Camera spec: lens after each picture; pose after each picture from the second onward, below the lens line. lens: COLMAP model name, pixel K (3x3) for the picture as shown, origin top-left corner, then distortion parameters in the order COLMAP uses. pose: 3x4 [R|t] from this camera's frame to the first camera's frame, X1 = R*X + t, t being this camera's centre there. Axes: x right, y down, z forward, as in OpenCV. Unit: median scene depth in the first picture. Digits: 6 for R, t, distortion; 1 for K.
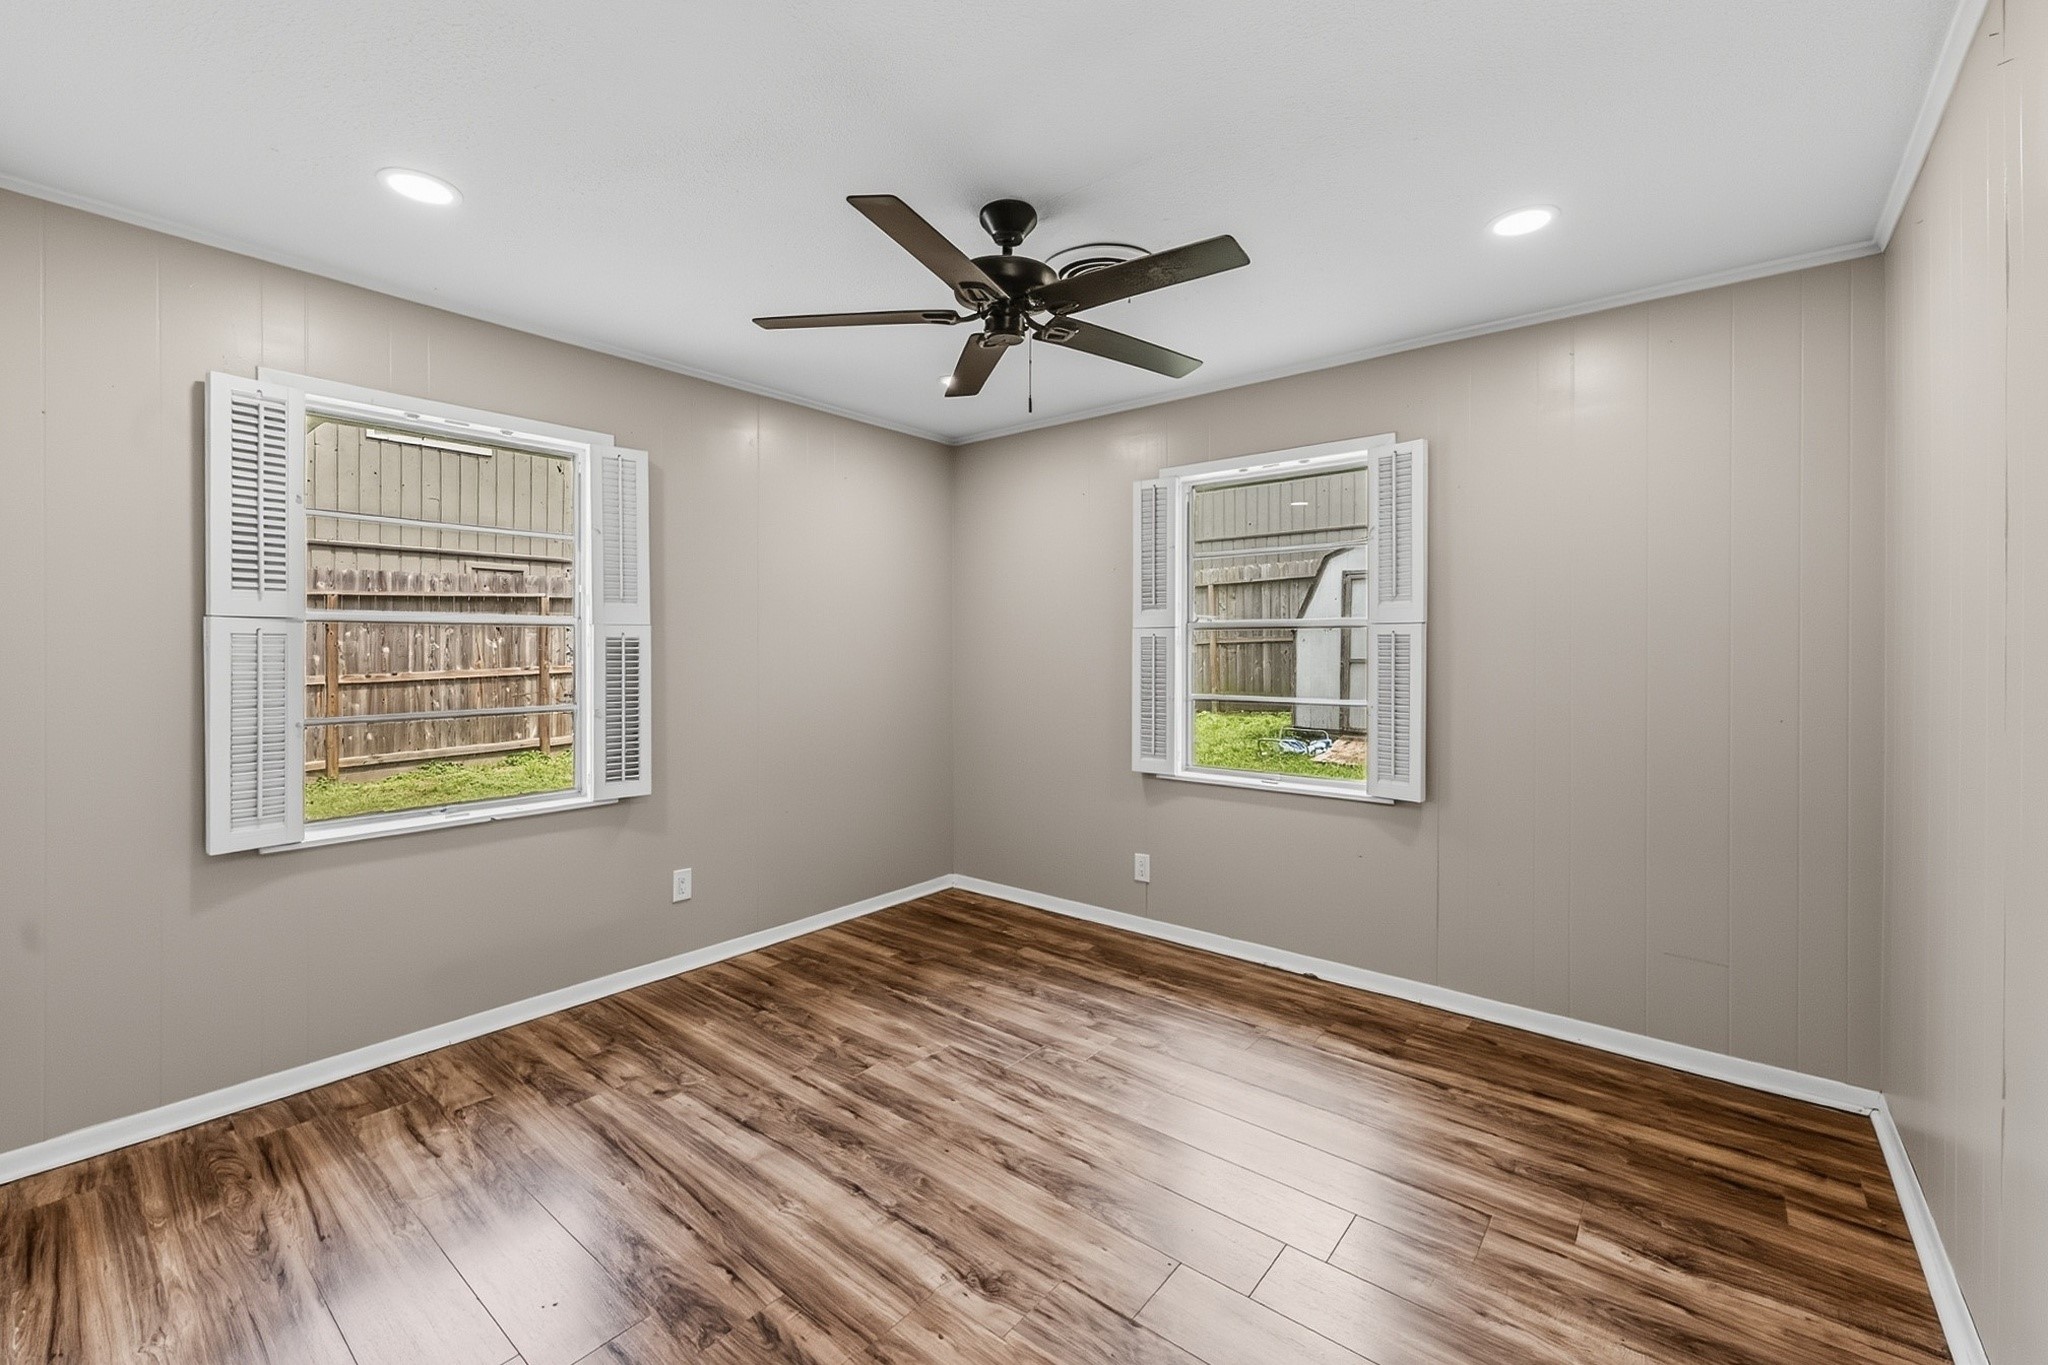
lens RADIAL K [[840.4, 0, 1026.0], [0, 840.4, 662.2], [0, 0, 1]] dist [0.001572, 0.000283]
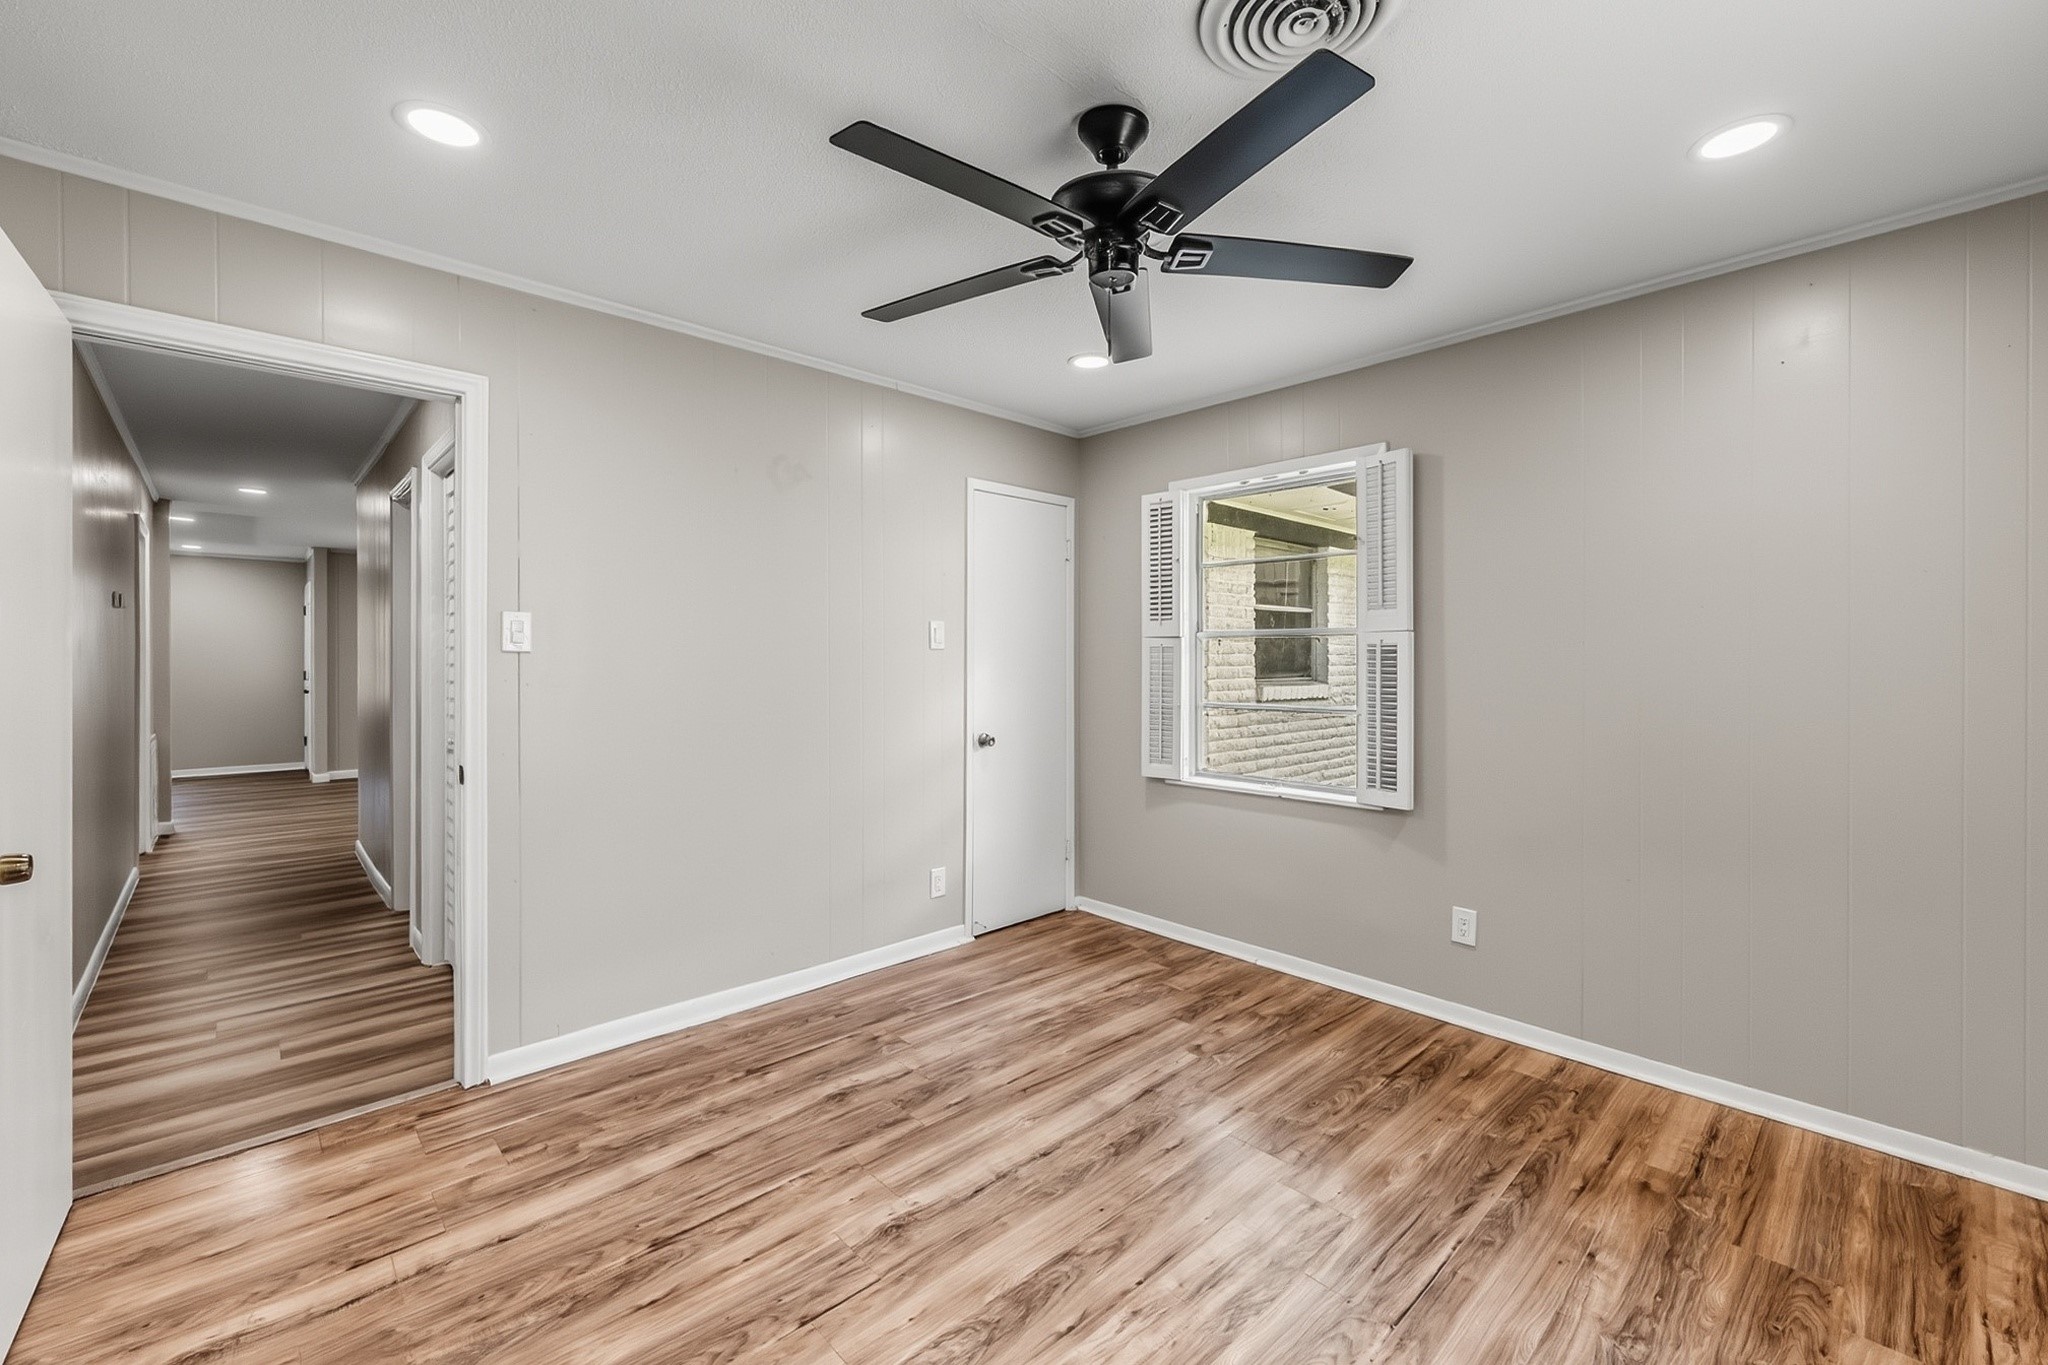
lens RADIAL K [[840.4, 0, 1016.2], [0, 840.4, 674.9], [0, 0, 1]] dist [0.001572, 0.000283]
pose [[-0.141399, 0.017058, -0.989806, 0.610656], [-0.015114, 0.999698, 0.019388, -0.006397], [0.989837, 0.017702, -0.141099, 0.783443]]
